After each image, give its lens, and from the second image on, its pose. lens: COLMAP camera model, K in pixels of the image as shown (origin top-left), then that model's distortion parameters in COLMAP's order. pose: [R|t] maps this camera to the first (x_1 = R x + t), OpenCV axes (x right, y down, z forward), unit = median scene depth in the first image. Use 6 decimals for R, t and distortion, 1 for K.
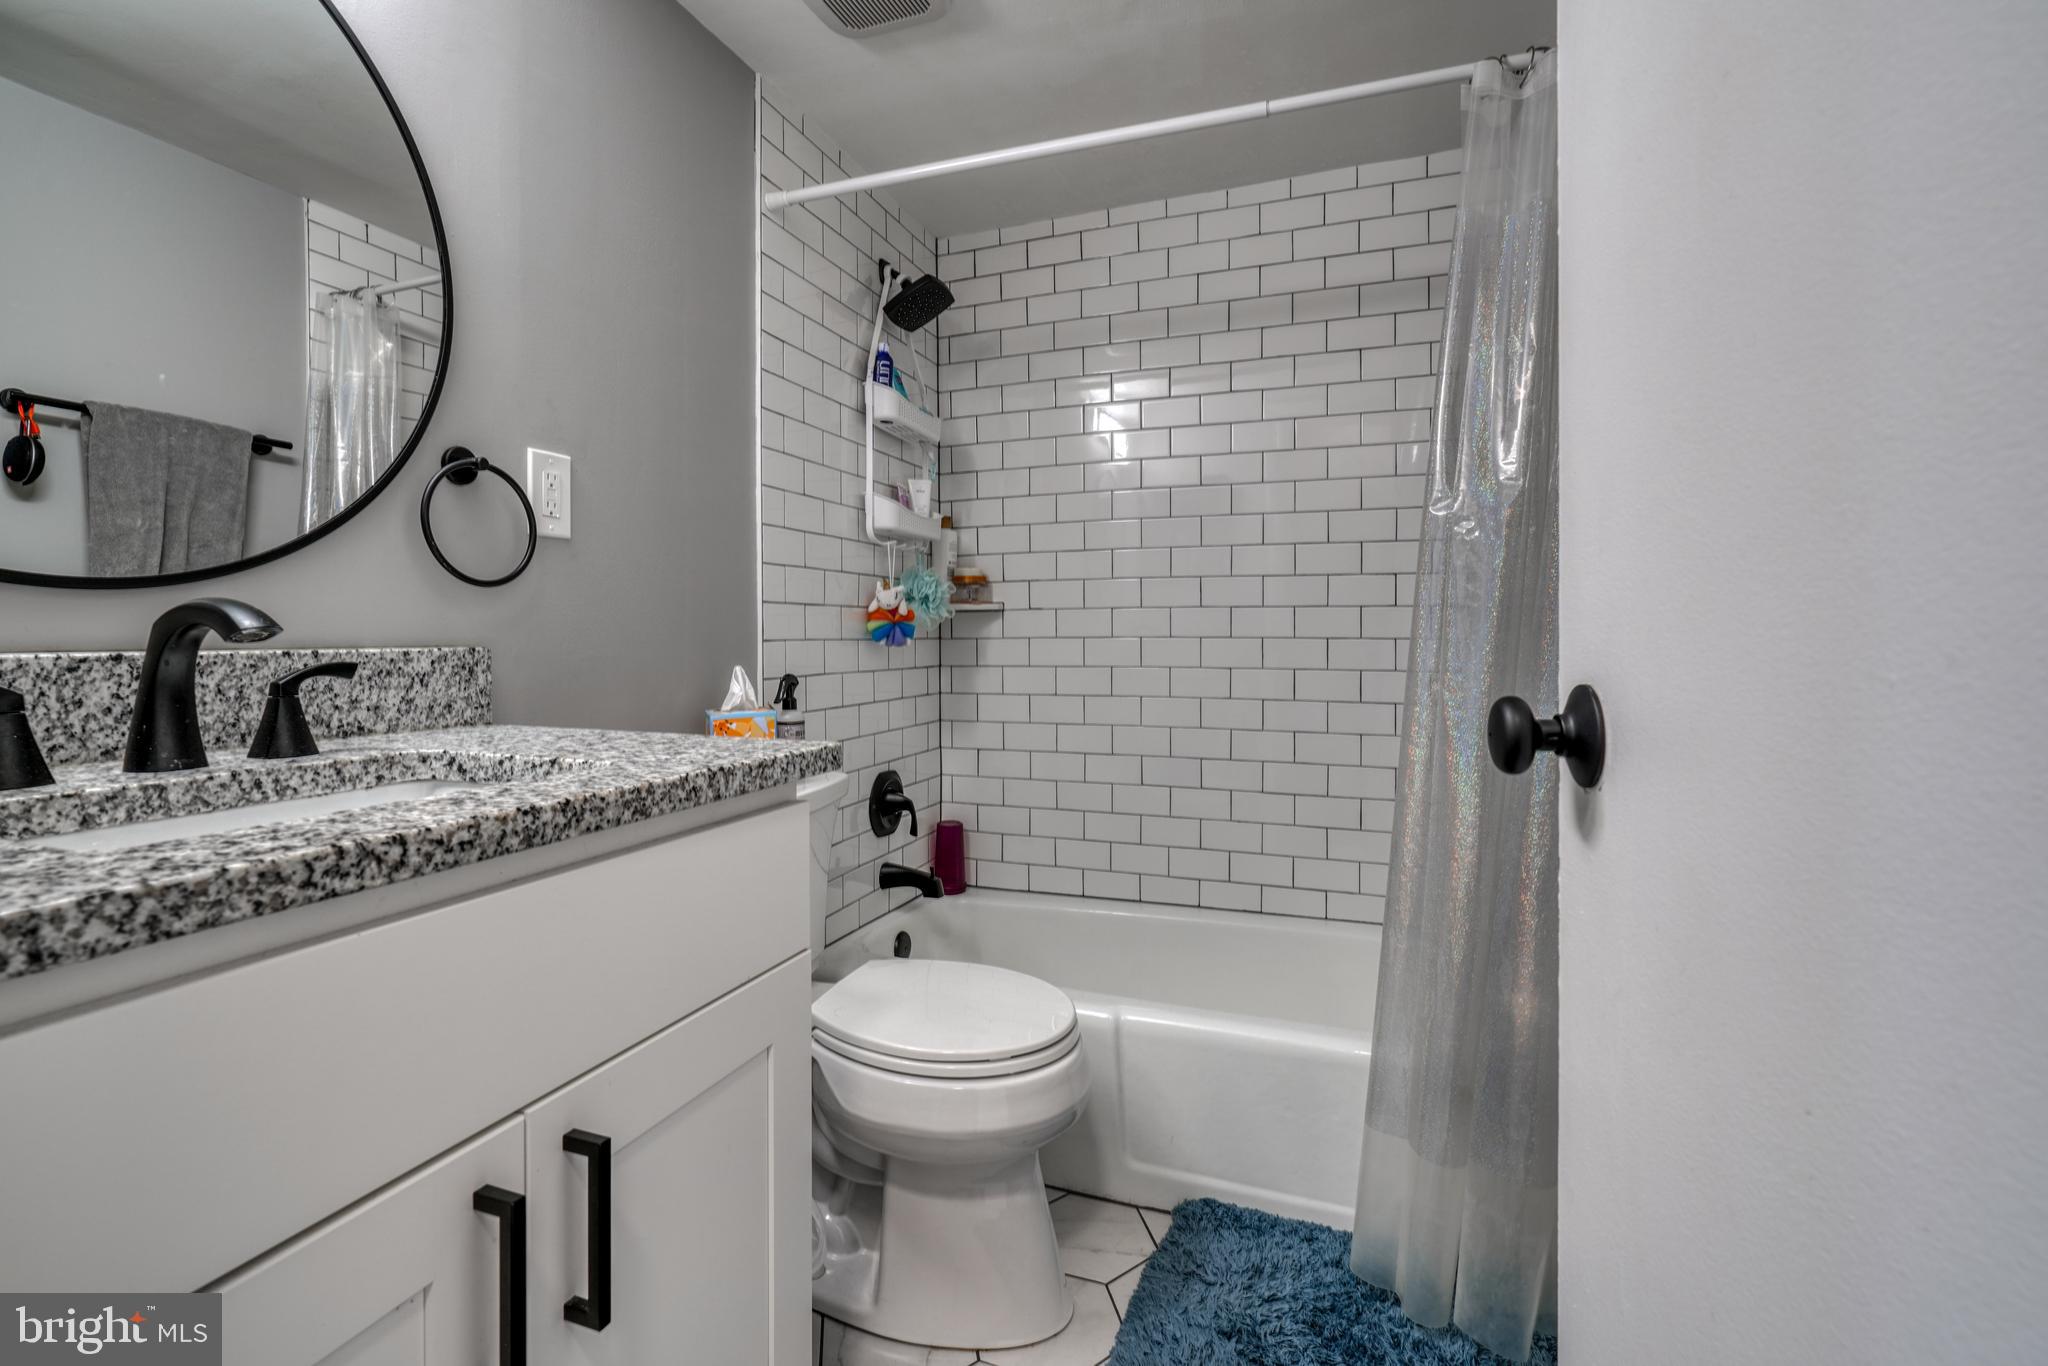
lens RADIAL K [[932.3, 0, 998.7], [0, 932.3, 648.4], [0, 0, 1]] dist [-0.005045, 0.002101]
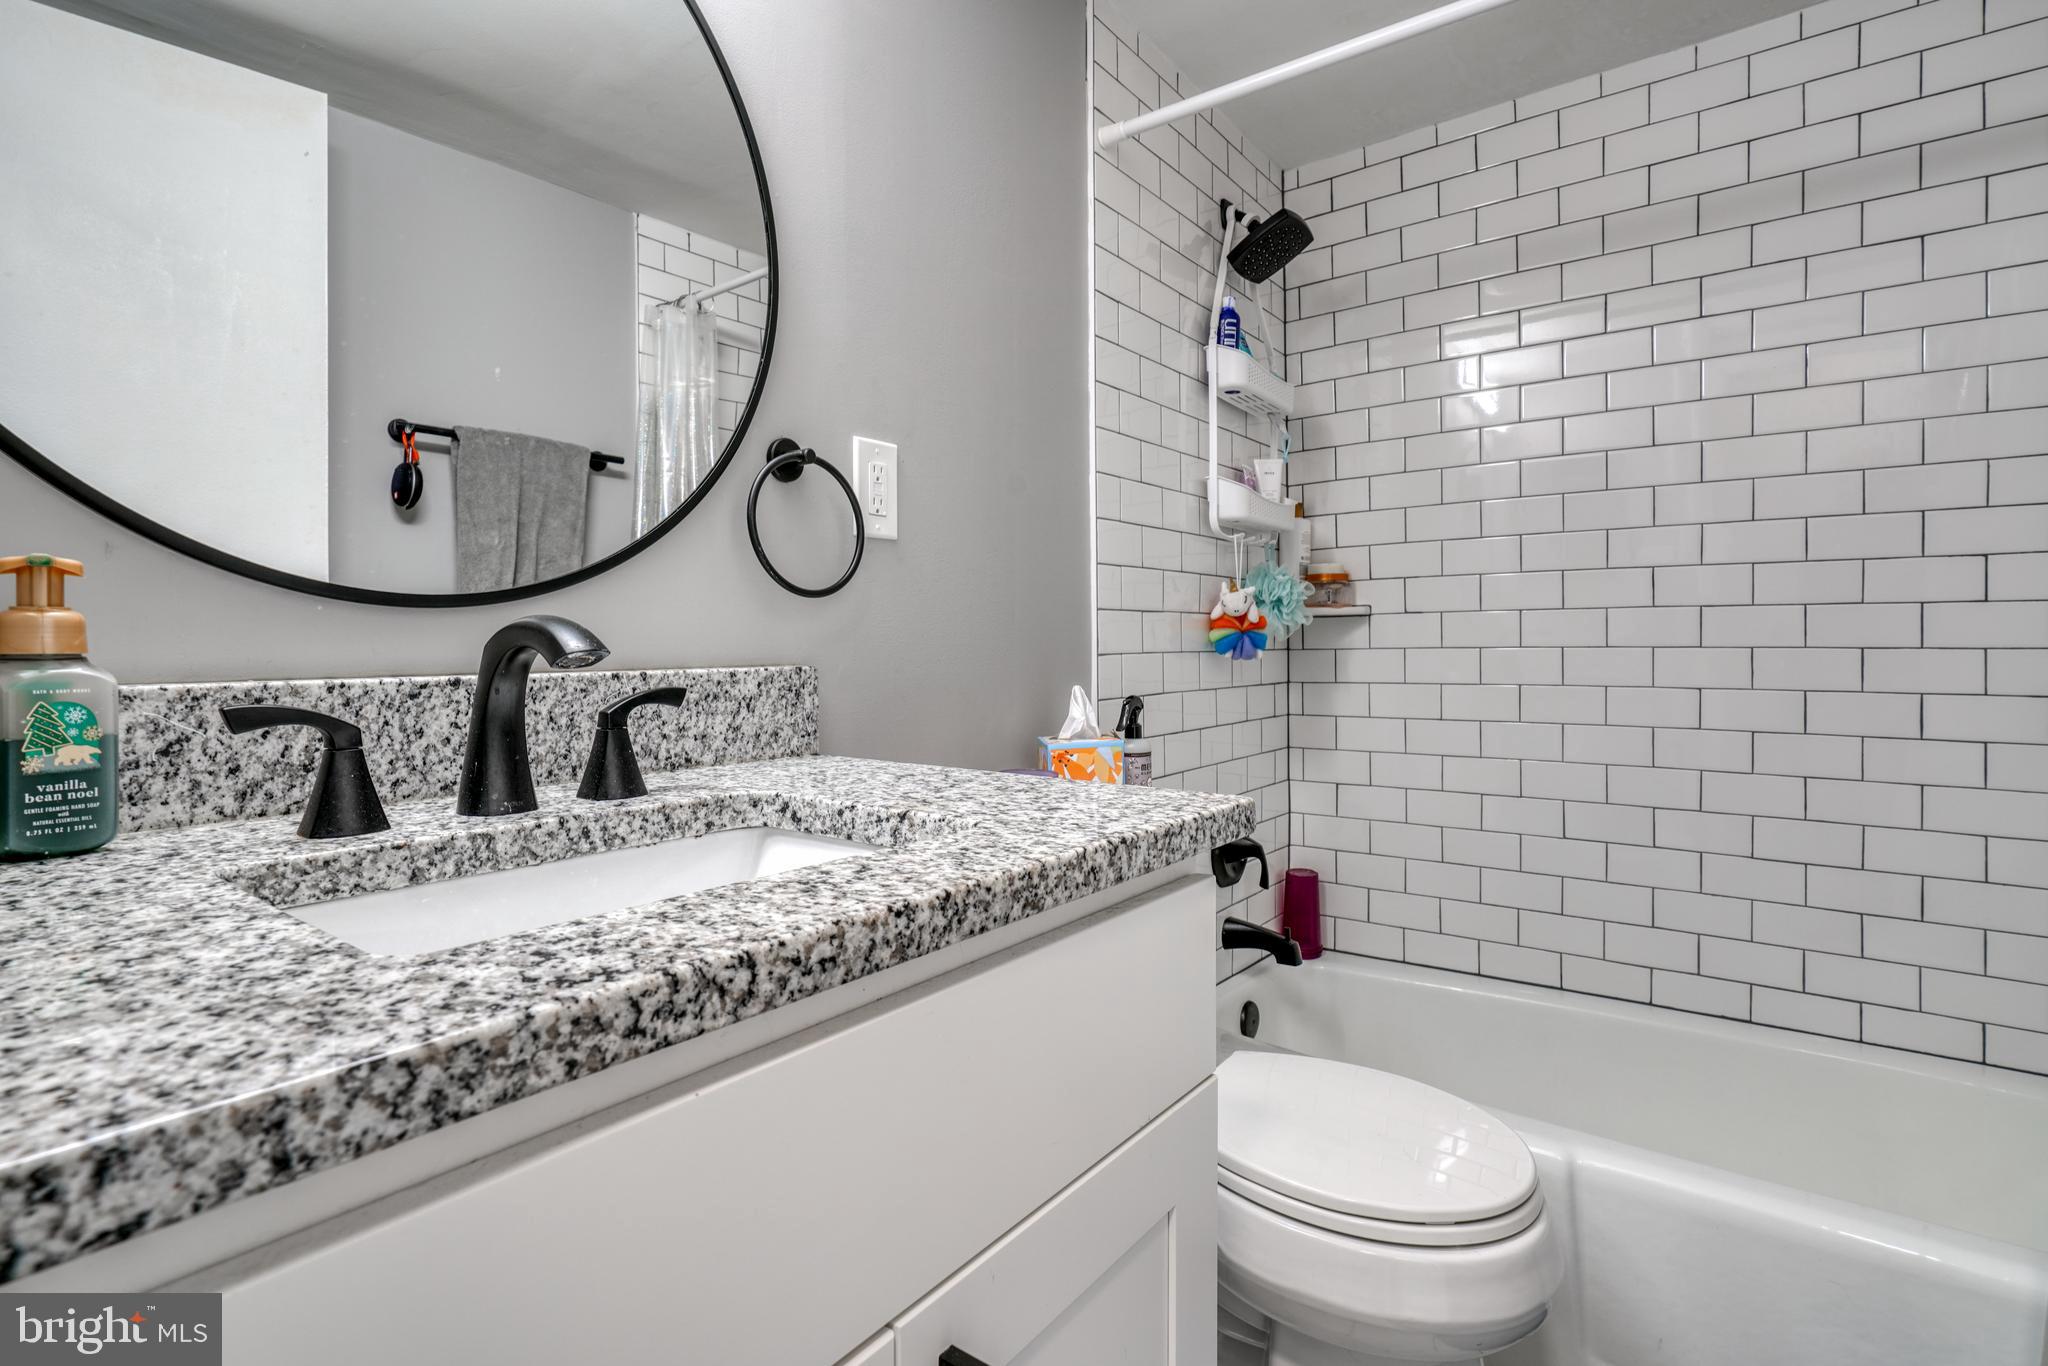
lens RADIAL K [[1009.7, 0, 1016.8], [0, 1009.7, 651.1], [0, 0, 1]] dist [0.000846, -0.000194]
pose [[0.961089, -0.003477, -0.276215, -0.115627], [0.001955, 0.999981, -0.005786, -0.010479], [0.276230, 0.005021, 0.961078, 0.157625]]
